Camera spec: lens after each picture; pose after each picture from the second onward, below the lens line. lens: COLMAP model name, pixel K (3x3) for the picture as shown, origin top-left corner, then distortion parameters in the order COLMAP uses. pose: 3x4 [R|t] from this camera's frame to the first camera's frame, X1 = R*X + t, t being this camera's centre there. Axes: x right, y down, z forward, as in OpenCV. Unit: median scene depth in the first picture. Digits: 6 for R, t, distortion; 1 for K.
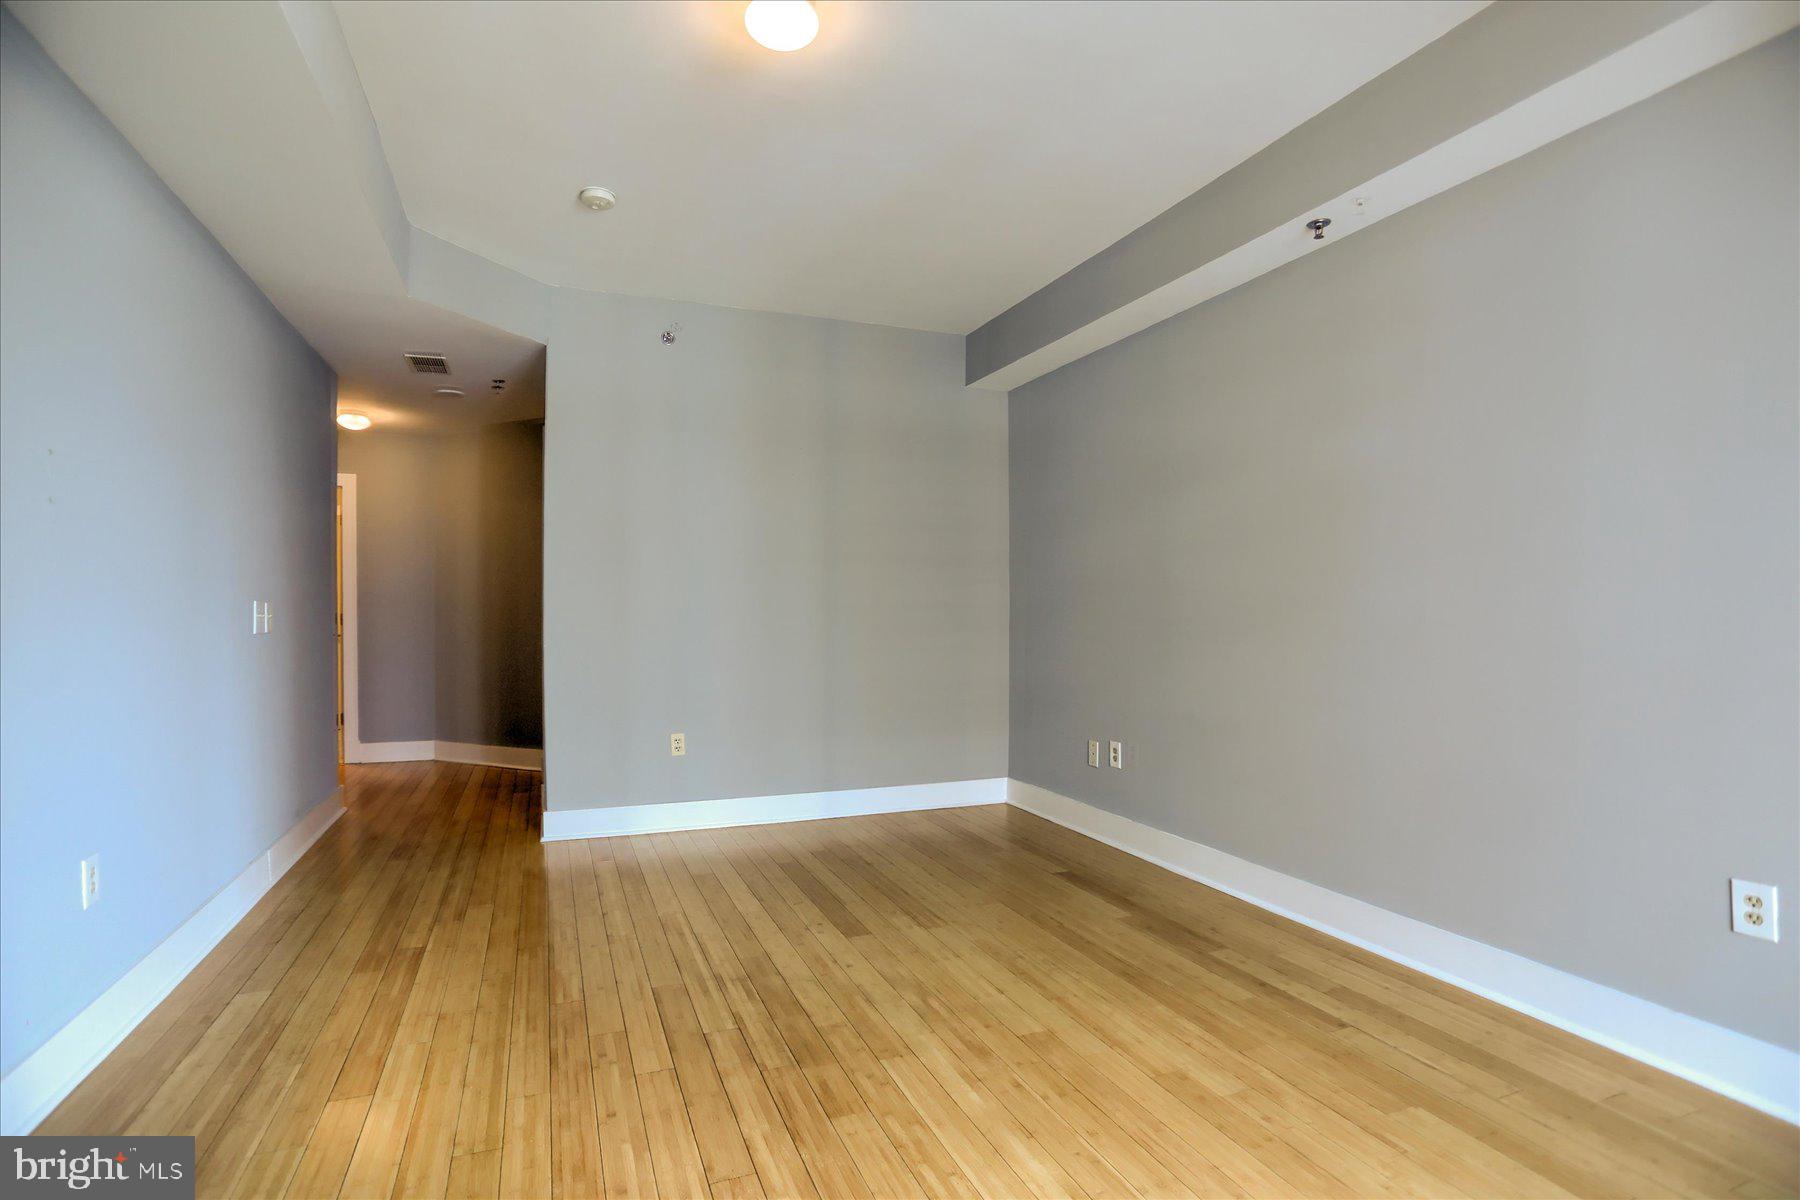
lens RADIAL K [[902.4, 0, 891.4], [0, 902.4, 605.6], [0, 0, 1]] dist [0.000518, 0.000099]
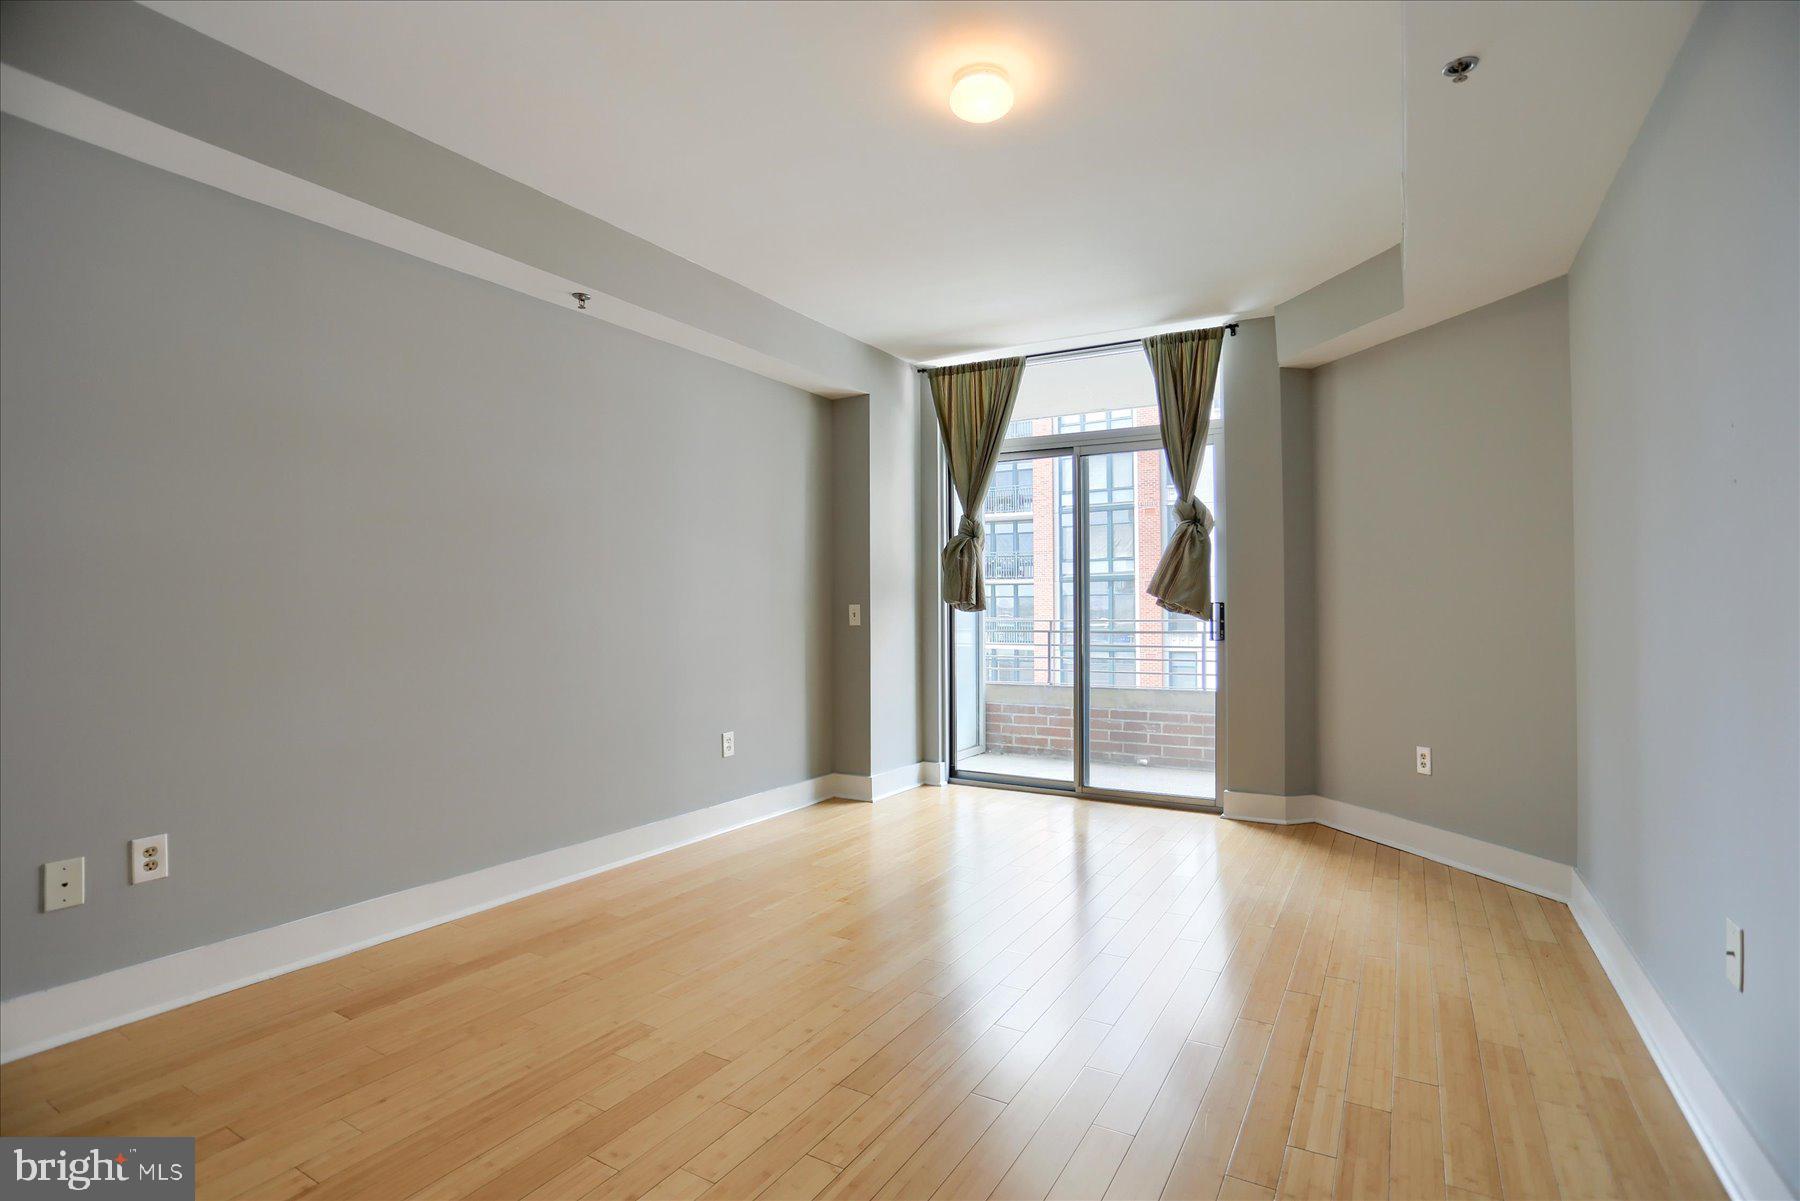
lens RADIAL K [[902.4, 0, 902.9], [0, 902.4, 594.2], [0, 0, 1]] dist [0.000518, 0.000099]
pose [[-0.627915, 0.020089, 0.778023, -0.694382], [-0.000227, 0.999662, -0.025995, 0.012182], [-0.778282, -0.016500, -0.627698, 1.330463]]
